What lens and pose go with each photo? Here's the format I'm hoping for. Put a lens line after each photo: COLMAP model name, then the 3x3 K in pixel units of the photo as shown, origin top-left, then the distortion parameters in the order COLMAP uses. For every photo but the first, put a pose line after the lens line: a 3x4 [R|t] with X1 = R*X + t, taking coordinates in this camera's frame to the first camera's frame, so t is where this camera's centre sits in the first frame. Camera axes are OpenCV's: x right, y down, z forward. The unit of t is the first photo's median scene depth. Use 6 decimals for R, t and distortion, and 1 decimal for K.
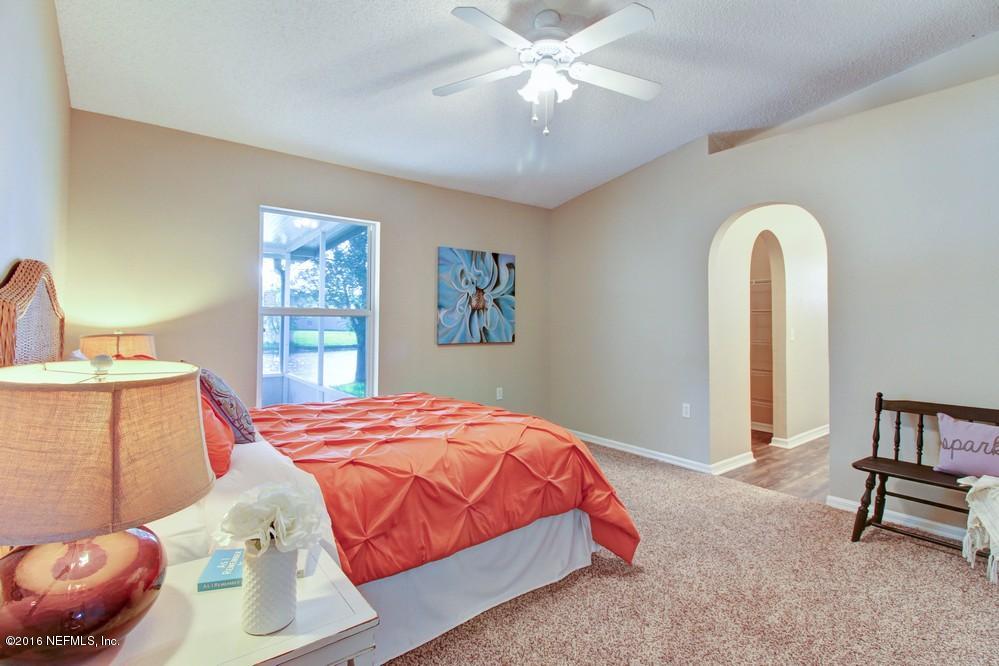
lens RADIAL K [[474.5, 0, 497.5], [0, 474.5, 310.9], [0, 0, 1]] dist [0.016527, -0.011989]
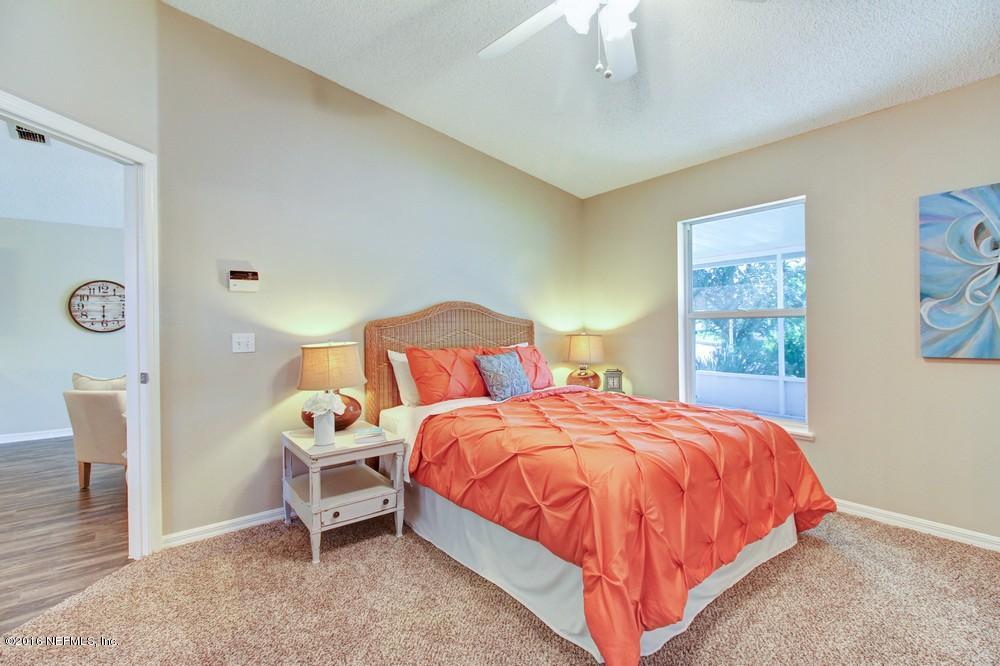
lens RADIAL K [[458.2, 0, 503.9], [0, 458.2, 327.3], [0, 0, 1]] dist [0.017512, -0.009712]
pose [[0.003976, -0.007234, -0.999966, 0.465749], [0.036646, 0.999303, -0.007083, 0.016006], [0.999320, -0.036616, 0.004238, 0.457166]]
